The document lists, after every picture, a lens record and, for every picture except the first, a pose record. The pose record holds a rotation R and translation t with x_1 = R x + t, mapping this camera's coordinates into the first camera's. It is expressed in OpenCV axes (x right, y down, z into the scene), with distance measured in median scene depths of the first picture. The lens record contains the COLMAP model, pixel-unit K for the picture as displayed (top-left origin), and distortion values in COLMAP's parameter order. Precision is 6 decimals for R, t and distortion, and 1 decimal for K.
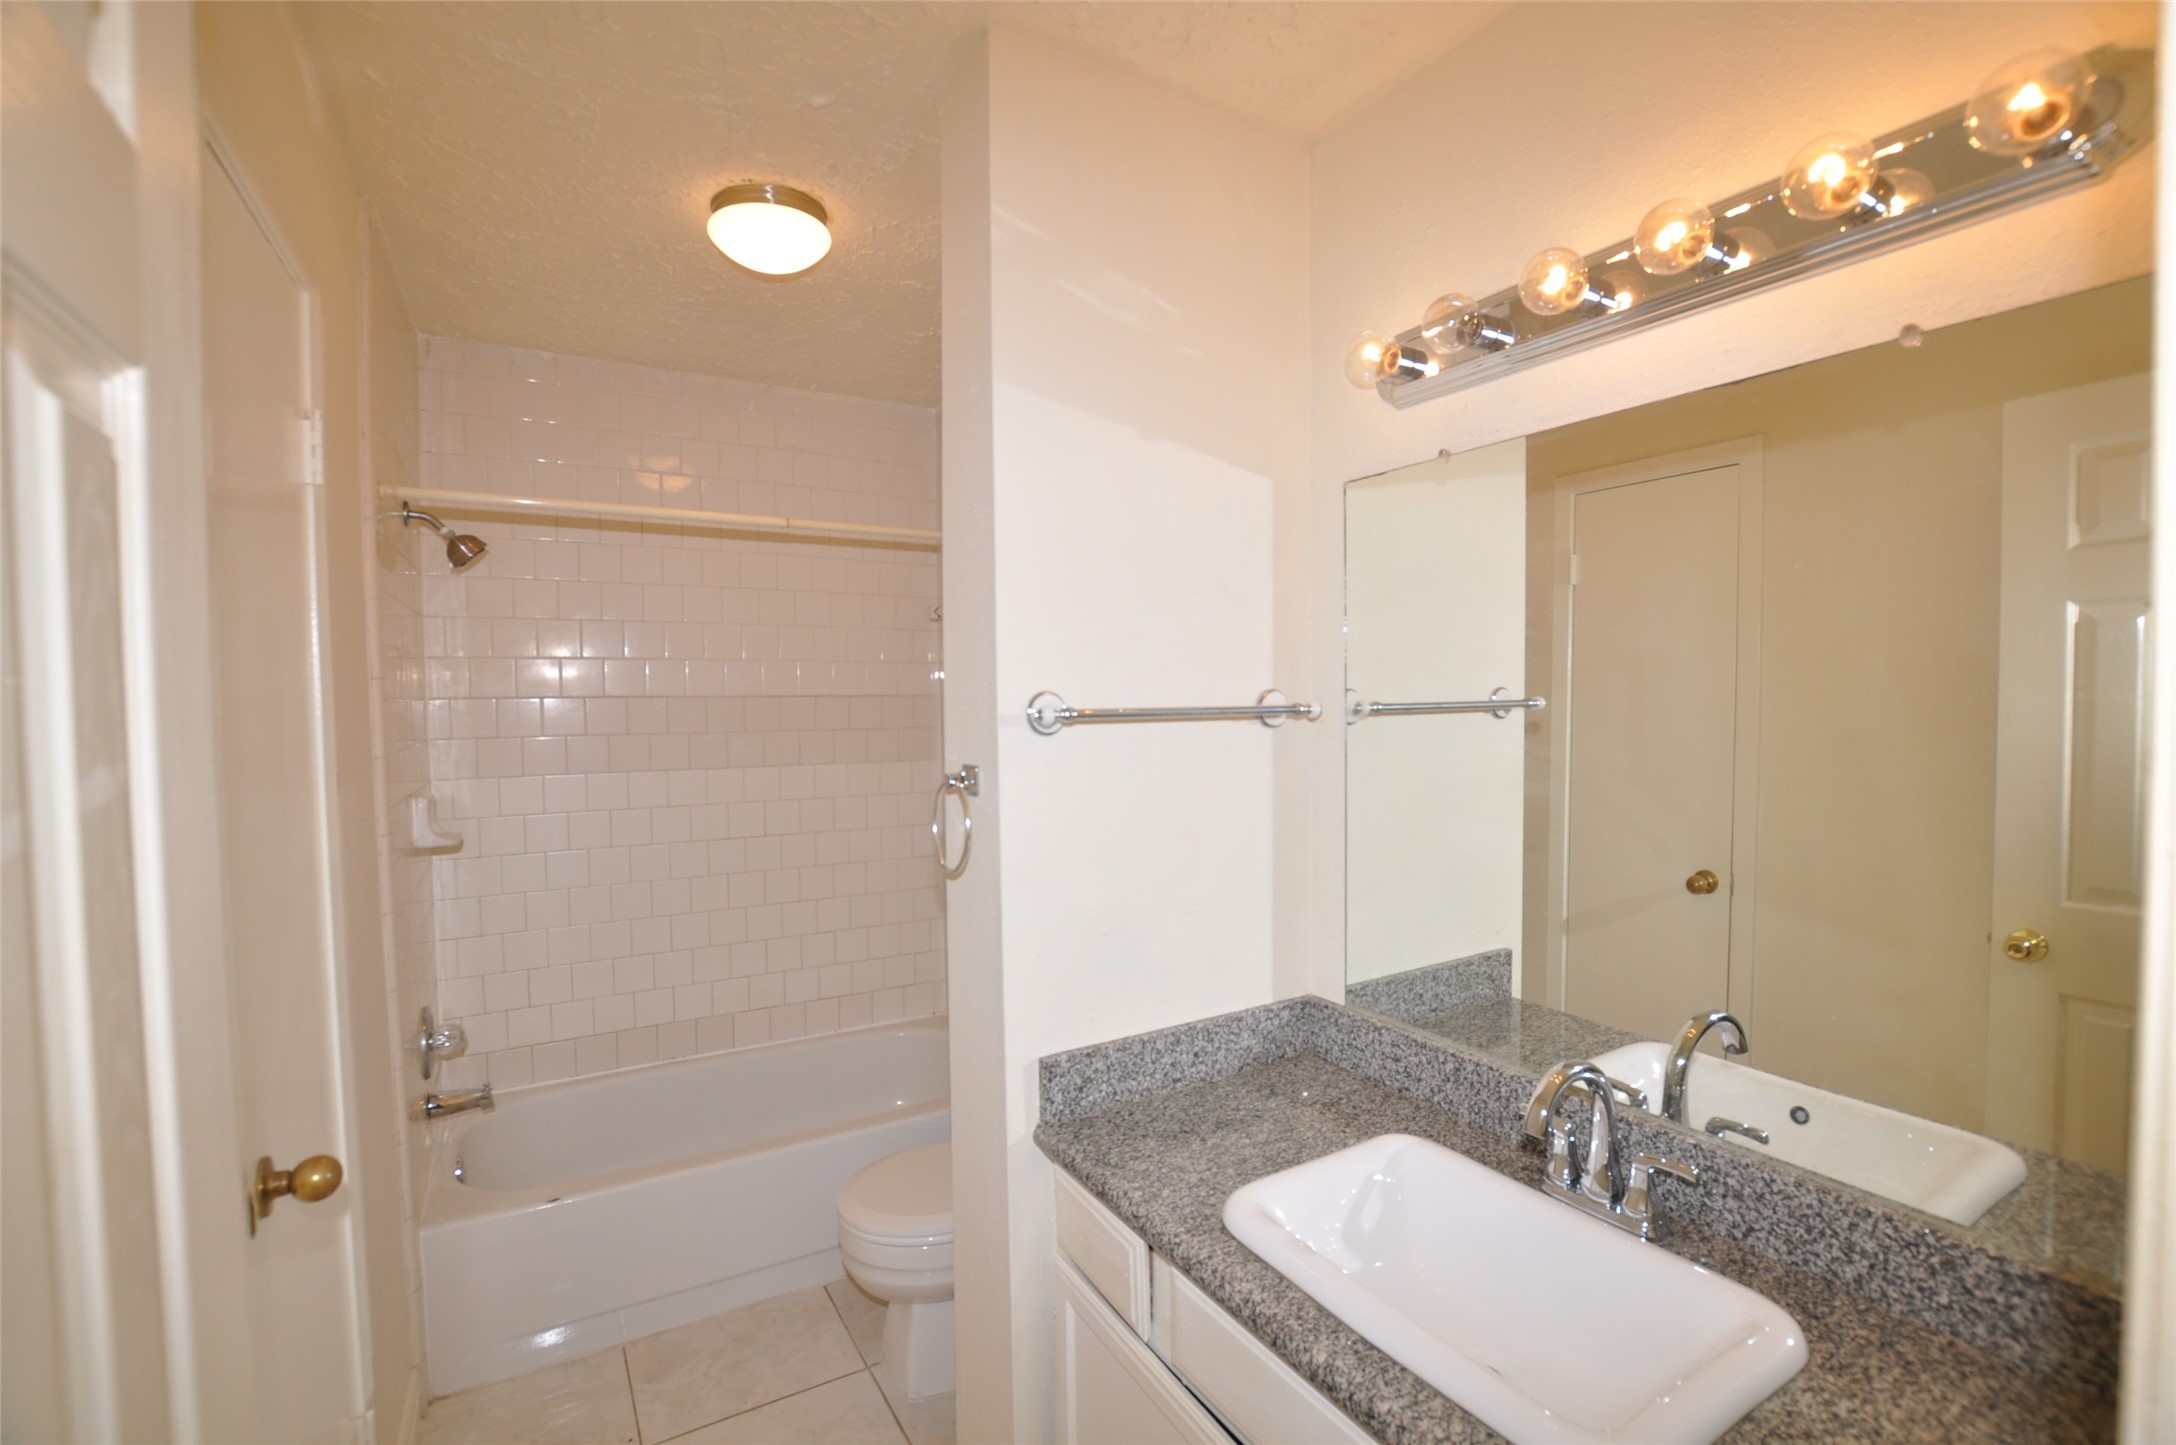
lens RADIAL K [[954.9, 0, 1097.3], [0, 954.9, 724.8], [0, 0, 1]] dist [-0.031888, 0.003794]
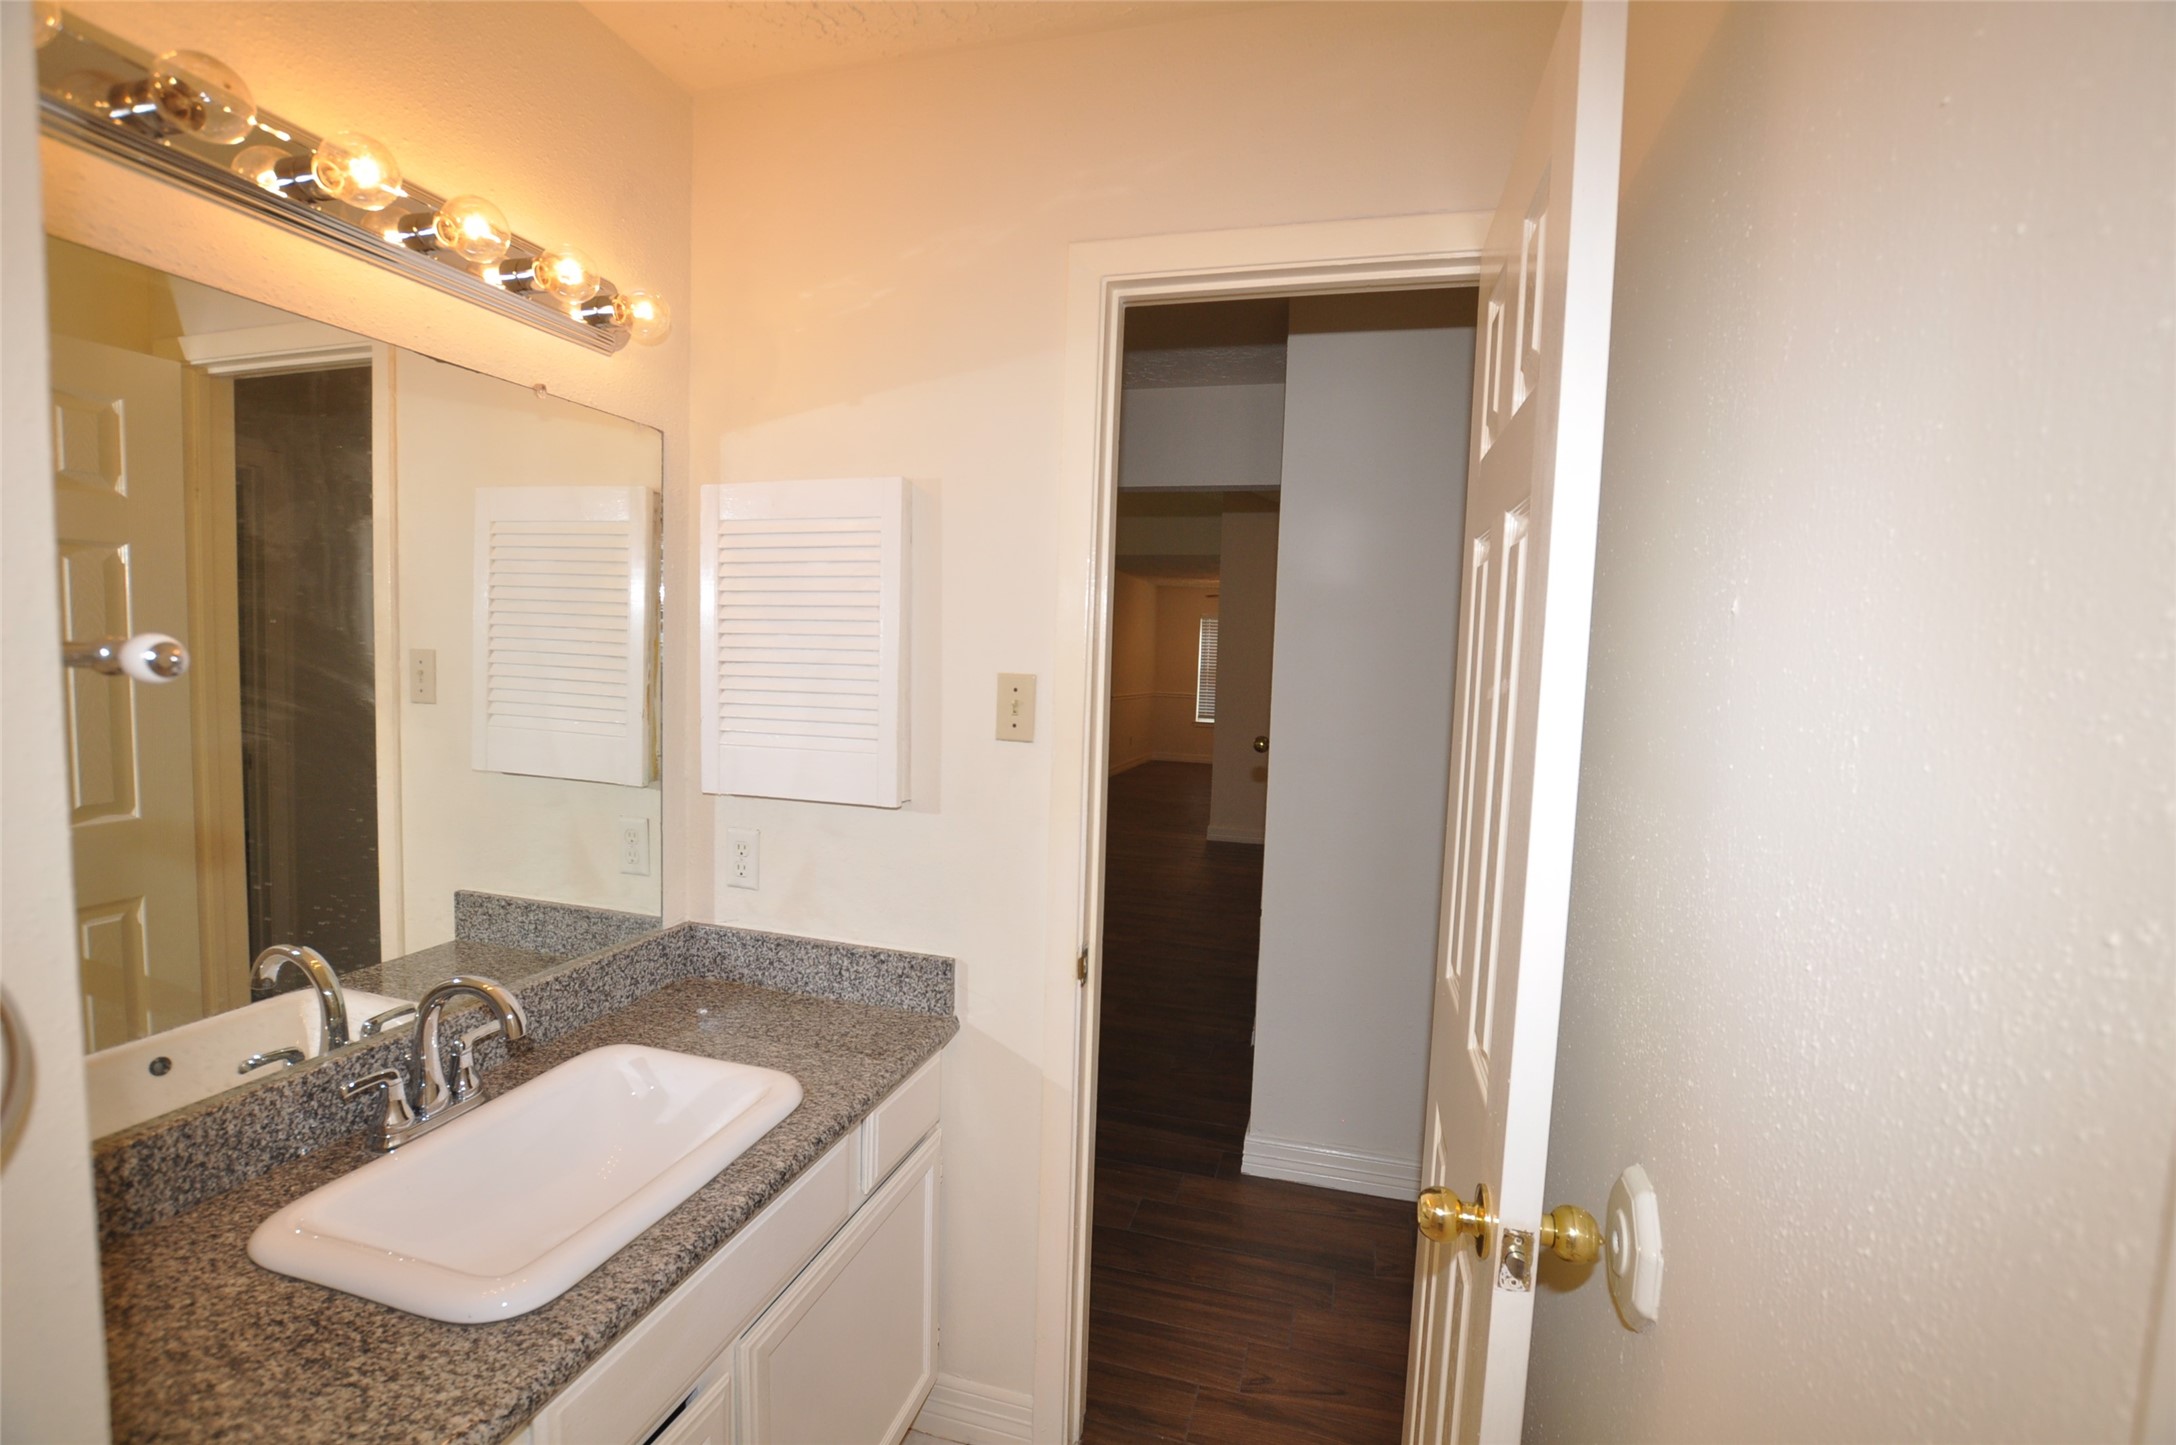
lens RADIAL K [[954.9, 0, 1097.3], [0, 954.9, 724.8], [0, 0, 1]] dist [-0.031888, 0.003794]
pose [[-0.688048, -0.068066, 0.722466, -0.761992], [-0.001033, 0.995682, 0.092823, -0.024211], [-0.725665, 0.063120, -0.685147, 1.251900]]
